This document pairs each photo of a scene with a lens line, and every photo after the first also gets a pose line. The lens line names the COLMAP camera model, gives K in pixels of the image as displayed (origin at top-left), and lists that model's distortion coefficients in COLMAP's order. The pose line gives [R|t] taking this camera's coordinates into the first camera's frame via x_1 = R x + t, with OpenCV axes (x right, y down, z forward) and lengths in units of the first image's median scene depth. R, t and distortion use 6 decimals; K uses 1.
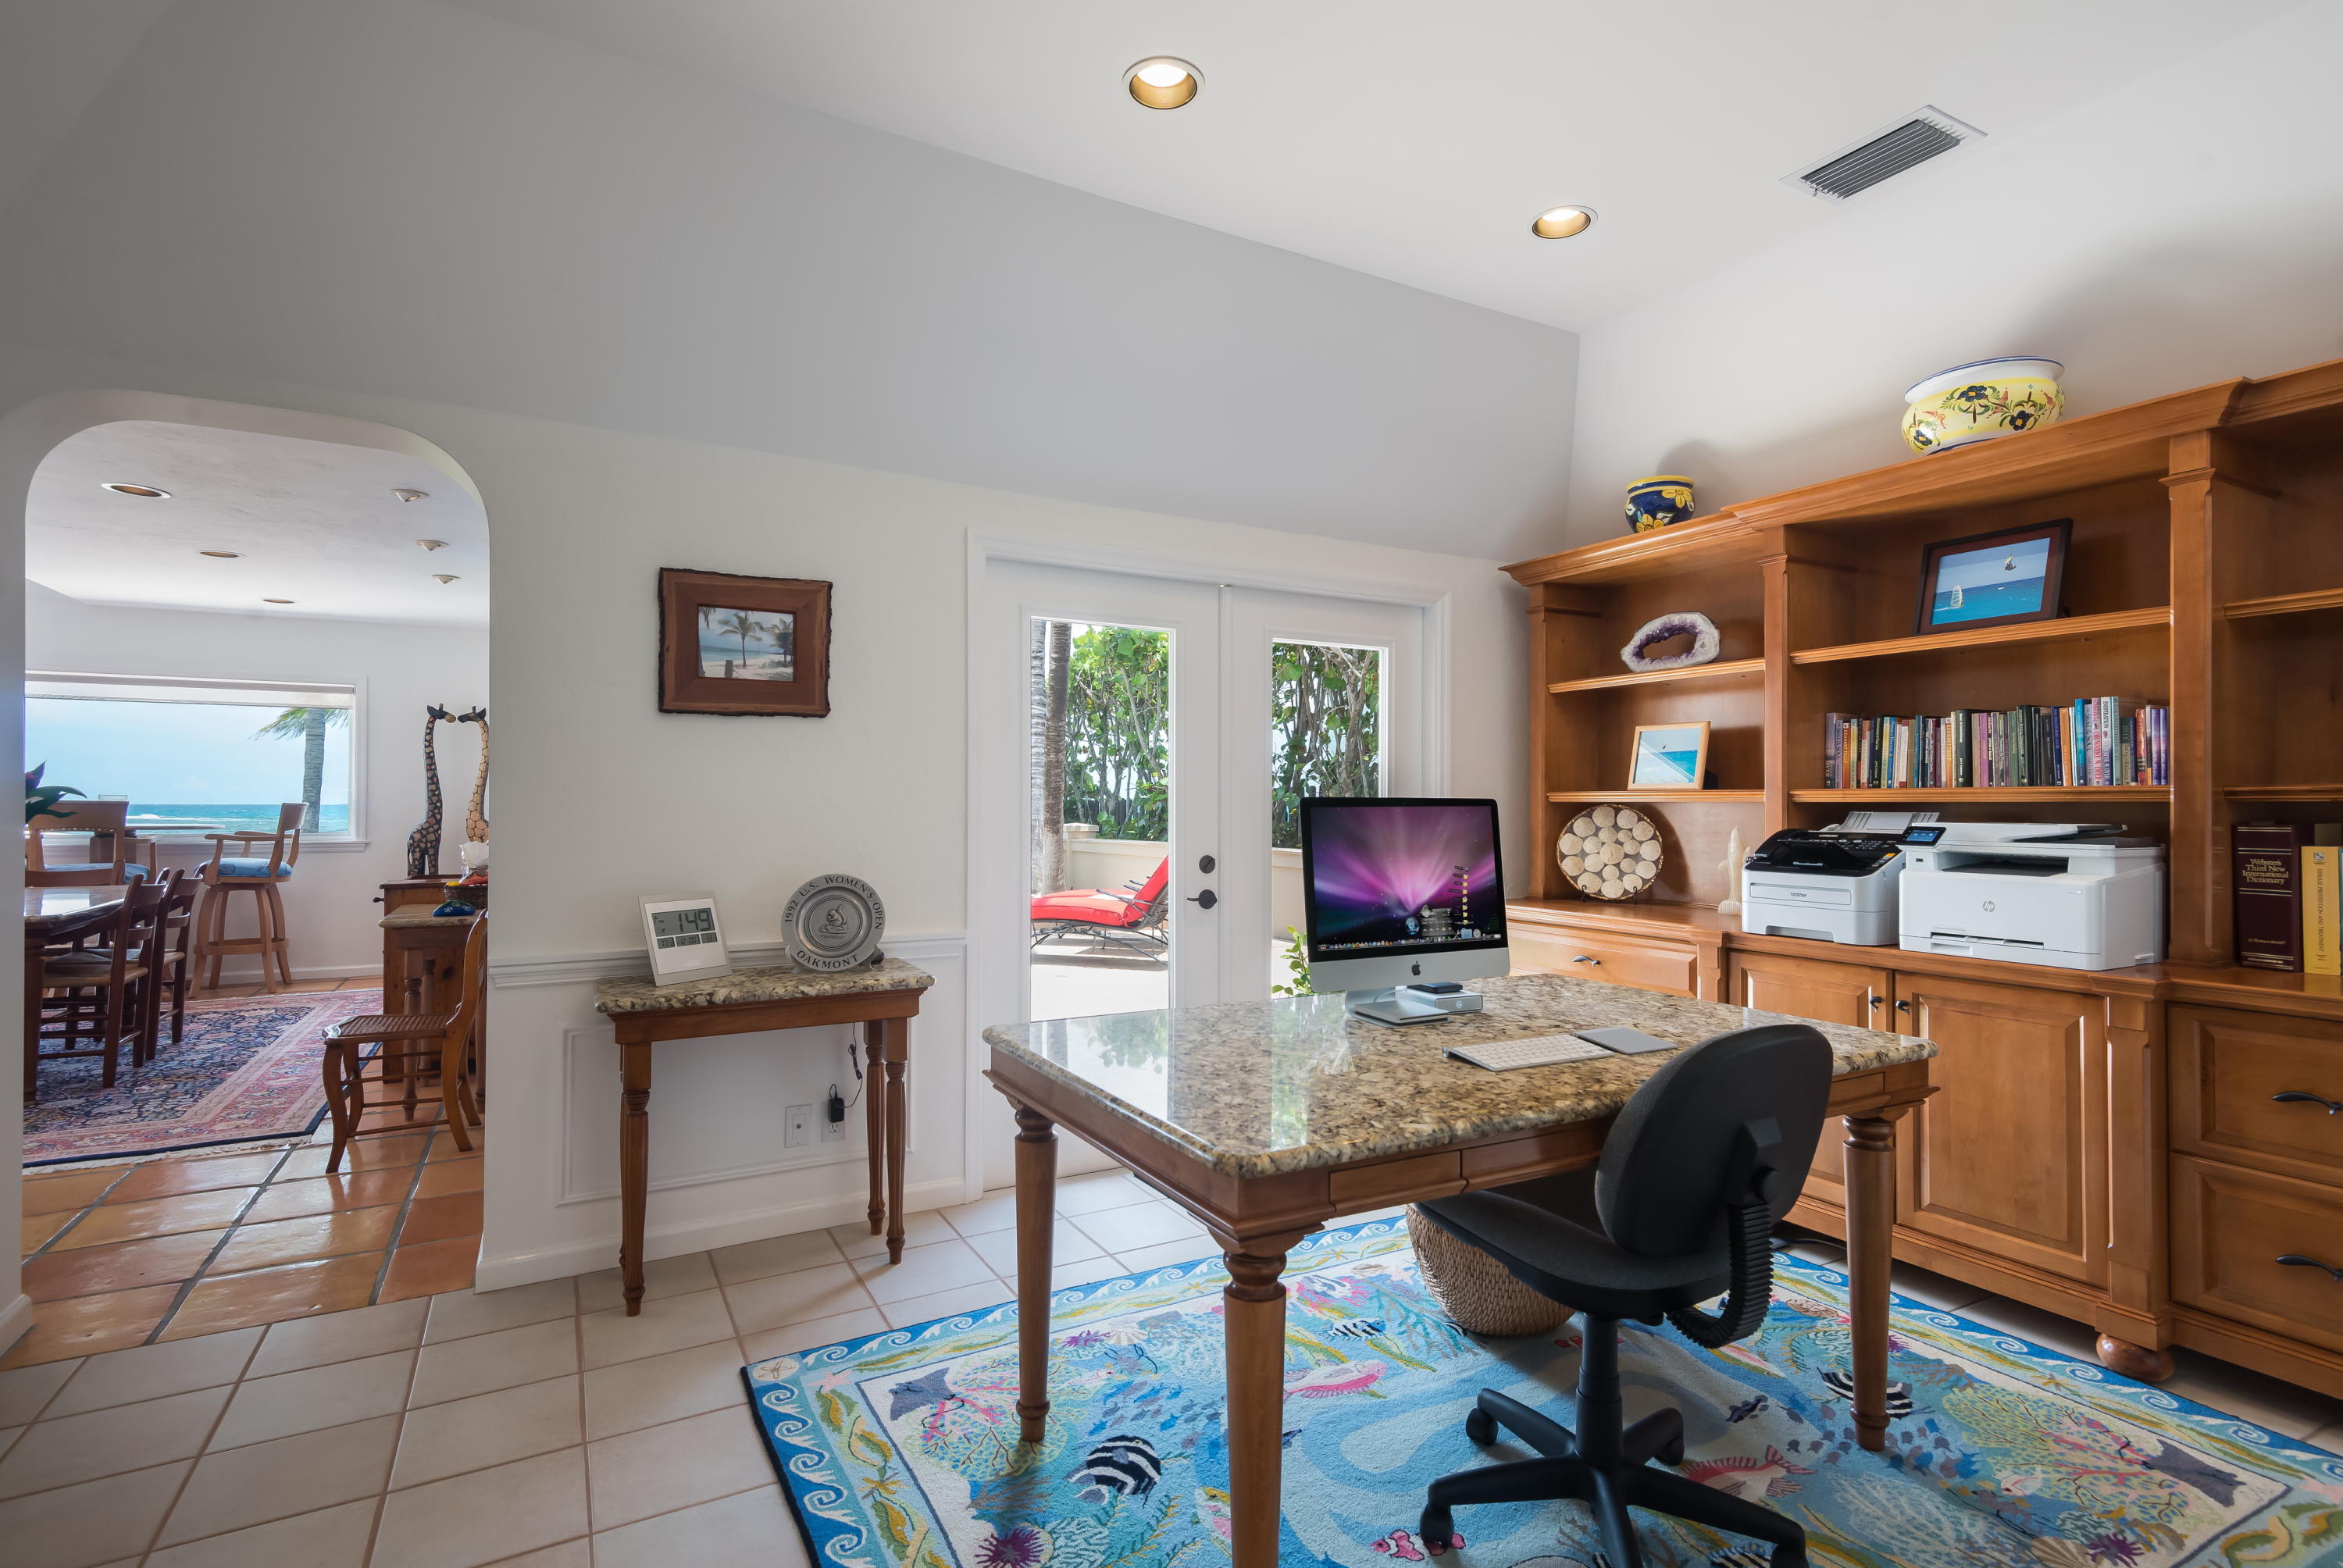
lens RADIAL K [[1137.3, 0, 1175.3], [0, 1137.3, 795.0], [0, 0, 1]] dist [0.042110, -0.017305]
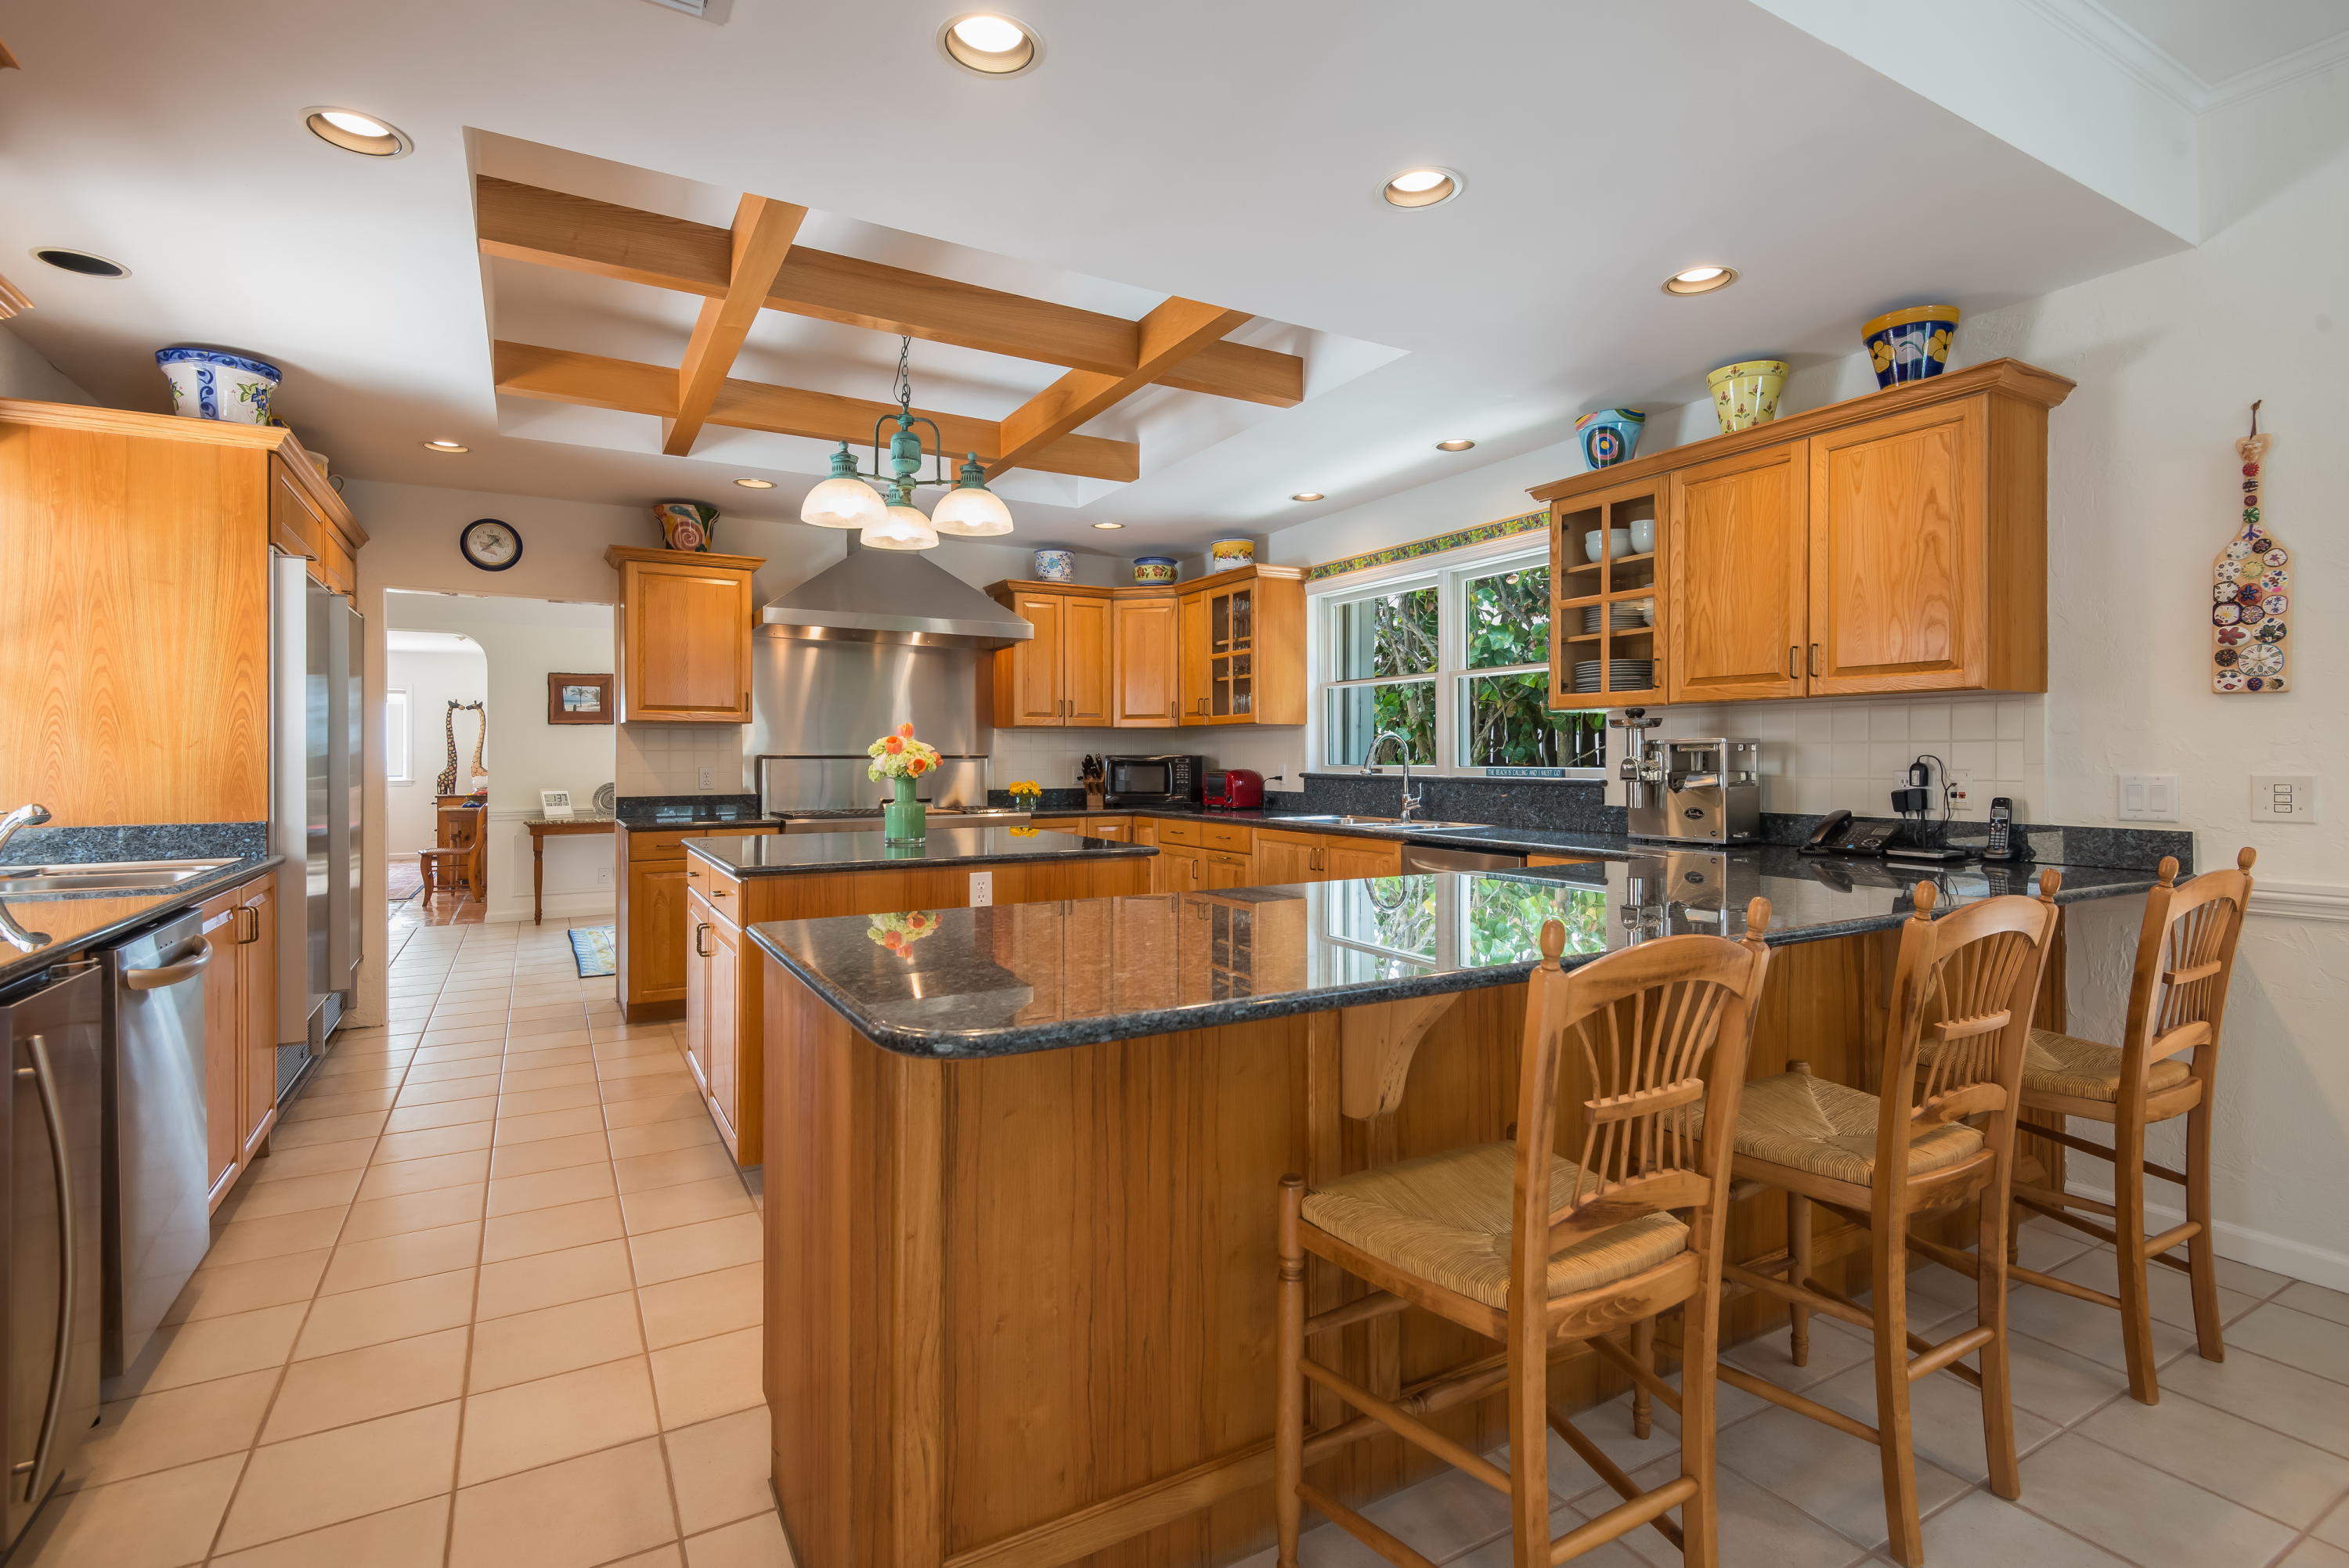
lens RADIAL K [[1104.2, 0, 1172.1], [0, 1104.2, 763.1], [0, 0, 1]] dist [0.045738, -0.033833]
pose [[0.999851, -0.005005, 0.016497, 0.959457], [0.004774, 0.999890, 0.014041, -0.007743], [-0.016566, -0.013961, 0.999765, -1.637673]]
